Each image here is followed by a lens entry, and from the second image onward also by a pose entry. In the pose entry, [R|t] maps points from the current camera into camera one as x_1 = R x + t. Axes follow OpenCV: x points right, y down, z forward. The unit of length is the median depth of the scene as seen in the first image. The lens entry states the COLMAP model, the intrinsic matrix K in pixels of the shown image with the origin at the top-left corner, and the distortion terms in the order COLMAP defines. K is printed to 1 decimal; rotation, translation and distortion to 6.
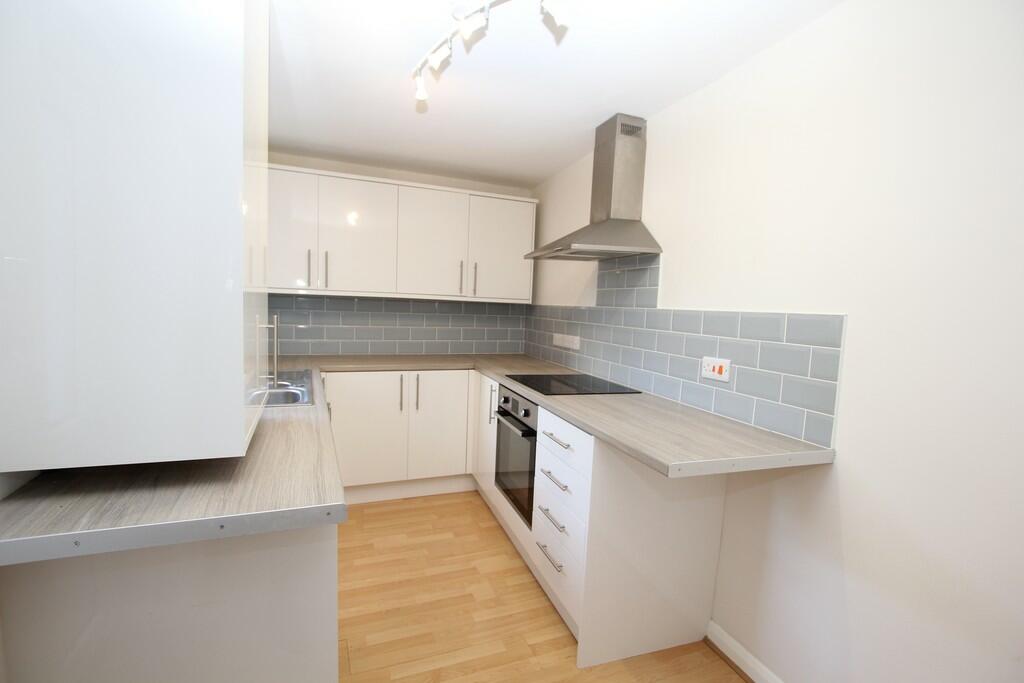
lens RADIAL K [[475.7, 0, 511.8], [0, 475.7, 341.1], [0, 0, 1]] dist [-0.024699, 0.001630]
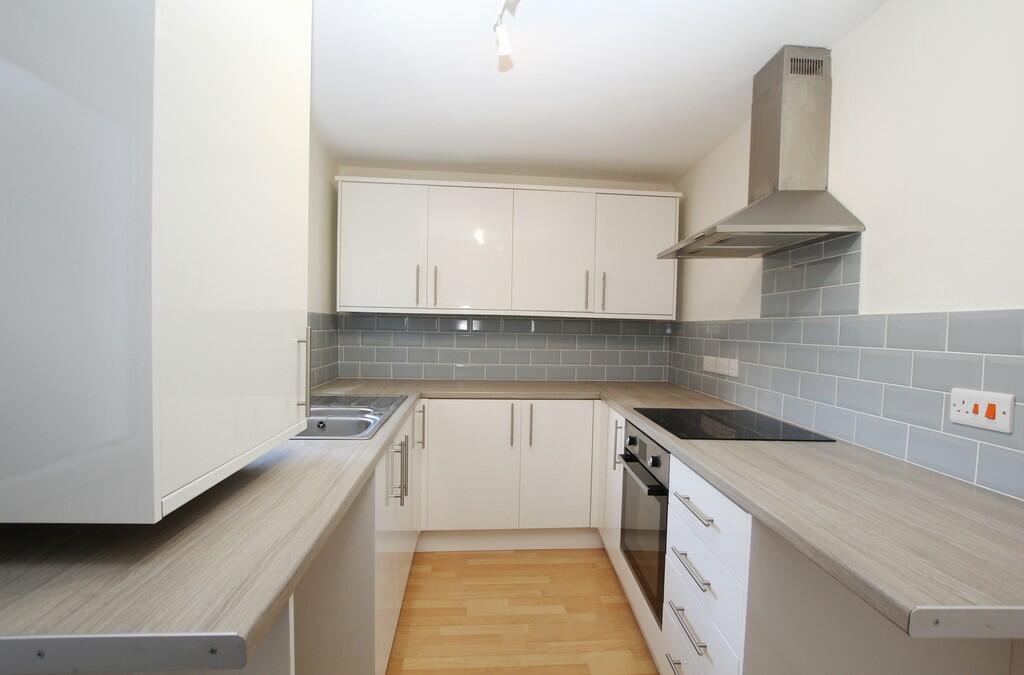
lens RADIAL K [[475.7, 0, 517.8], [0, 475.7, 344.0], [0, 0, 1]] dist [-0.024699, 0.001630]
pose [[0.950452, -0.010181, -0.310703, 0.053049], [-0.006377, 0.998615, -0.052228, 0.009331], [0.310805, 0.051621, 0.949071, 0.217118]]
